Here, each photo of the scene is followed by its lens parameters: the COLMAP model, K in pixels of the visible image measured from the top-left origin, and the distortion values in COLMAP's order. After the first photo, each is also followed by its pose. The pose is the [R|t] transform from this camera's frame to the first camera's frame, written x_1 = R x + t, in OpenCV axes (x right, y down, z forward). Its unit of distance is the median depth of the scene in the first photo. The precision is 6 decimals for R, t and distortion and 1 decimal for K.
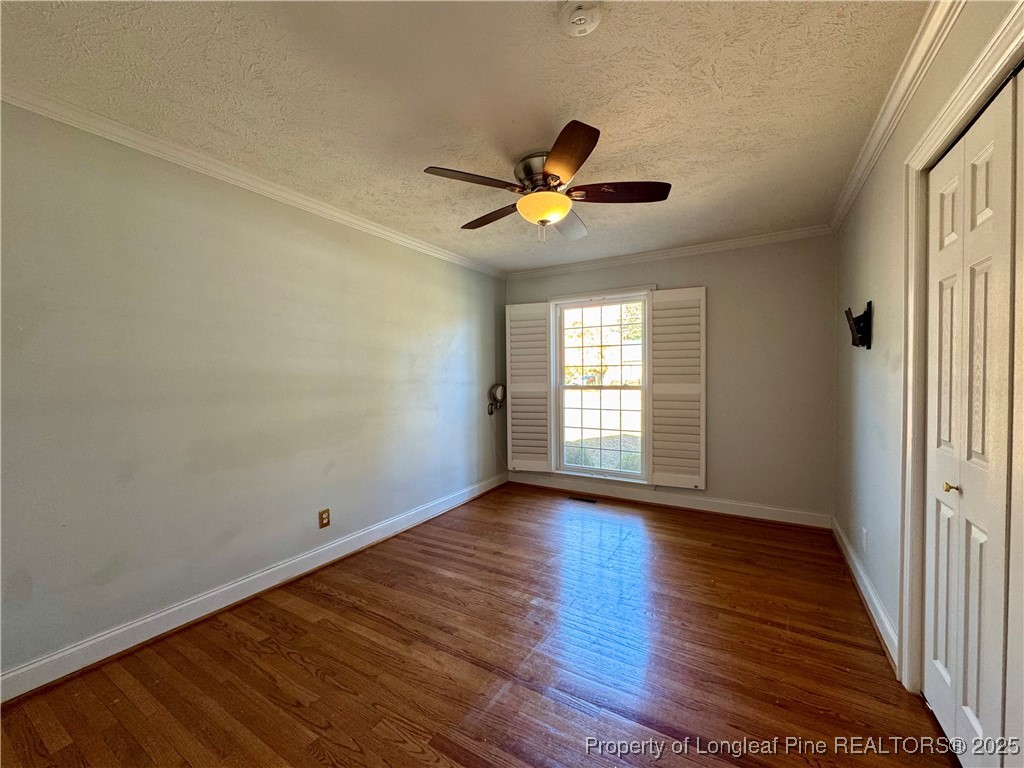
lens RADIAL K [[407.2, 0, 512.0], [0, 407.2, 384.0], [0, 0, 1]] dist [-0.000335, 0.000092]
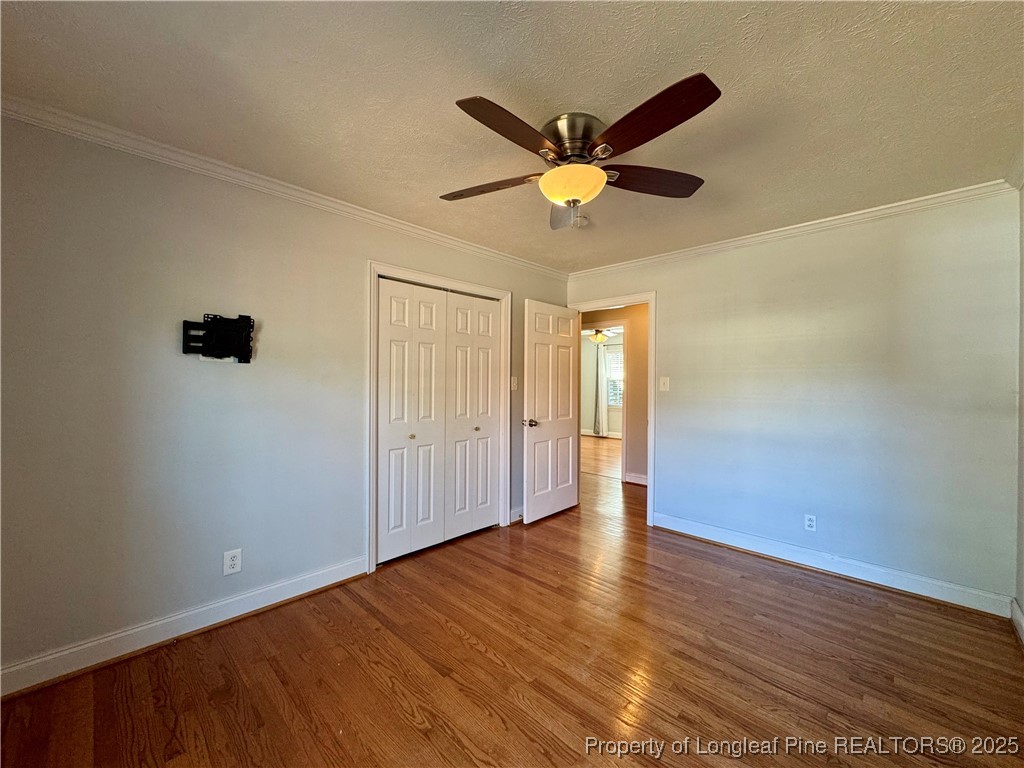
lens RADIAL K [[407.2, 0, 512.0], [0, 407.2, 384.0], [0, 0, 1]] dist [-0.000335, 0.000092]
pose [[-0.973035, 0.000474, 0.230659, 0.009768], [0.007489, 0.999536, 0.029536, -0.060377], [-0.230538, 0.030467, -0.972586, 1.907436]]
